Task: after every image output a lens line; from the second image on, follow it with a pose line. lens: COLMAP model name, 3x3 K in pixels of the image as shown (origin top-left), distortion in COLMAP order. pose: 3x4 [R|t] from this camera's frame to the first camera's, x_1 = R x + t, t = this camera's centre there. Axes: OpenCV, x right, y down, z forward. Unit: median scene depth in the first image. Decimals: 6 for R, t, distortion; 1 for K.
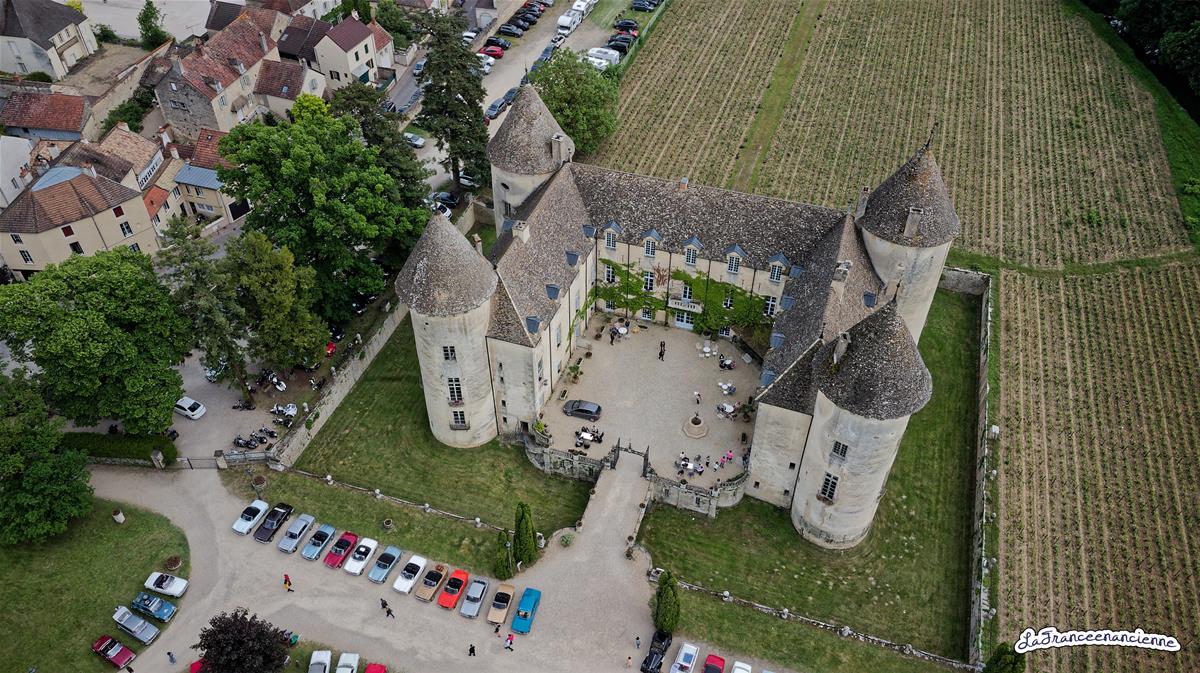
lens RADIAL K [[897.2, 0, 600.0], [0, 897.2, 336.5], [0, 0, 1]] dist [0.033453, -0.113899]
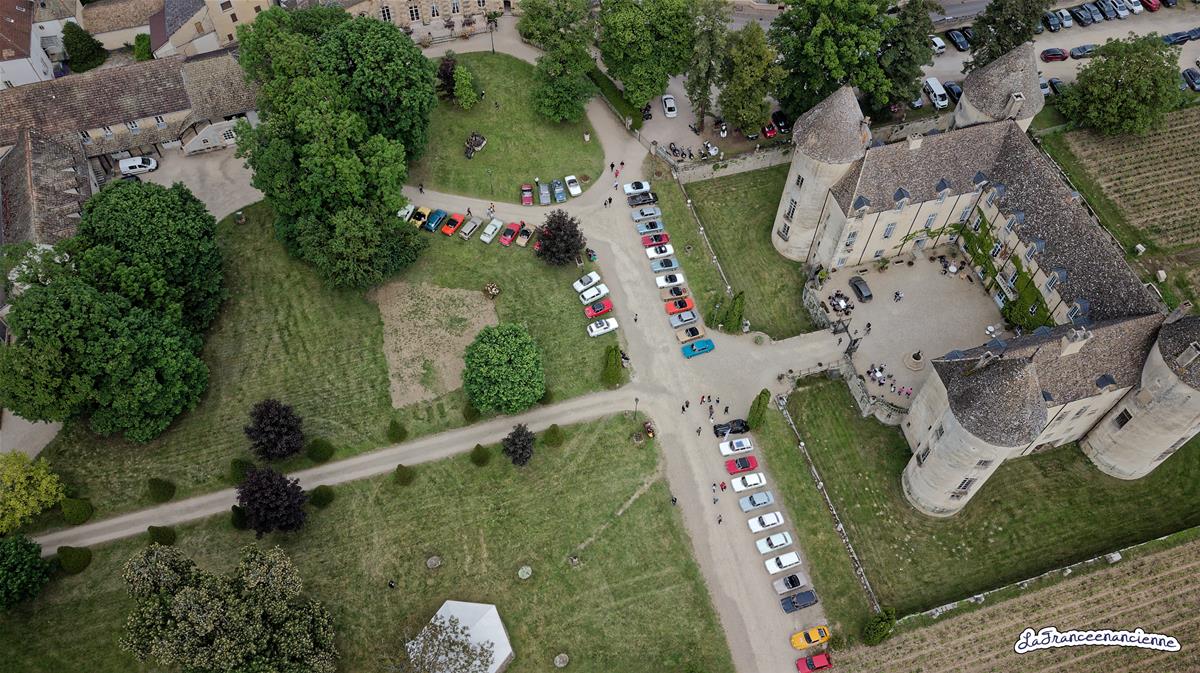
lens RADIAL K [[879.8, 0, 600.0], [0, 879.8, 336.5], [0, 0, 1]] dist [0.051839, -0.098131]
pose [[0.576881, 0.686047, -0.443337, 0.380668], [-0.568359, 0.726952, 0.385368, -0.144619], [0.586666, 0.029663, 0.809286, -0.214973]]
